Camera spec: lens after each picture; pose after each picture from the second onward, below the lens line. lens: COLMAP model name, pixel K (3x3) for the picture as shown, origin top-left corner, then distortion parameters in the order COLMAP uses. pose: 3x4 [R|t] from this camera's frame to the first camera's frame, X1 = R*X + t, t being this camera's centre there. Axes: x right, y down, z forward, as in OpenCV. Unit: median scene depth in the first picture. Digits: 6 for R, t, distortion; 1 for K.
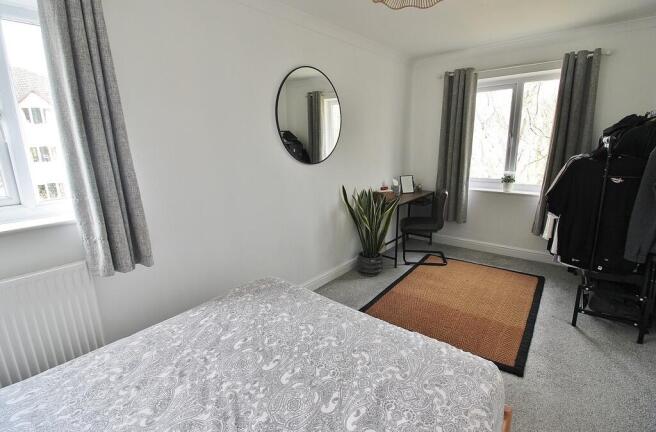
lens RADIAL K [[303.9, 0, 334.7], [0, 303.9, 213.7], [0, 0, 1]] dist [-0.012500, -0.002276]
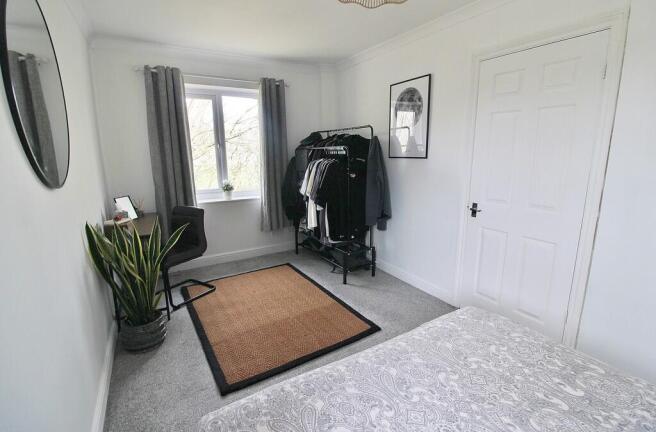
lens RADIAL K [[303.9, 0, 327.2], [0, 303.9, 215.3], [0, 0, 1]] dist [-0.012500, -0.002276]
pose [[0.351852, -0.180714, 0.918446, -0.310728], [0.218659, 0.969909, 0.107073, -0.066291], [-0.910159, 0.163152, 0.380779, 0.352253]]
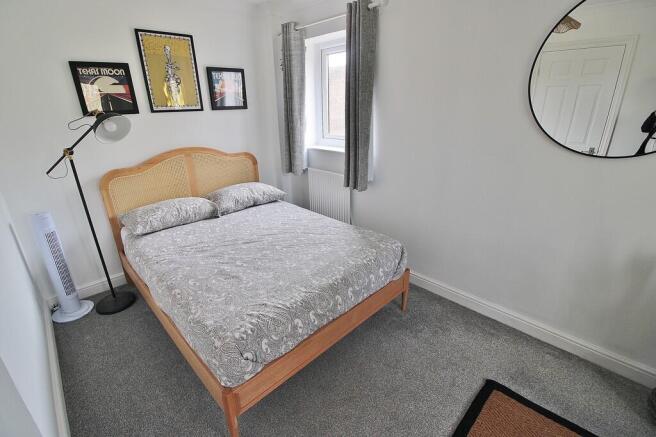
lens RADIAL K [[303.9, 0, 330.3], [0, 303.9, 216.6], [0, 0, 1]] dist [-0.012500, -0.002276]
pose [[-0.117209, 0.371761, -0.920900, 0.468235], [-0.204897, 0.898288, 0.388711, -0.150345], [0.971740, 0.234250, -0.029115, 0.452205]]
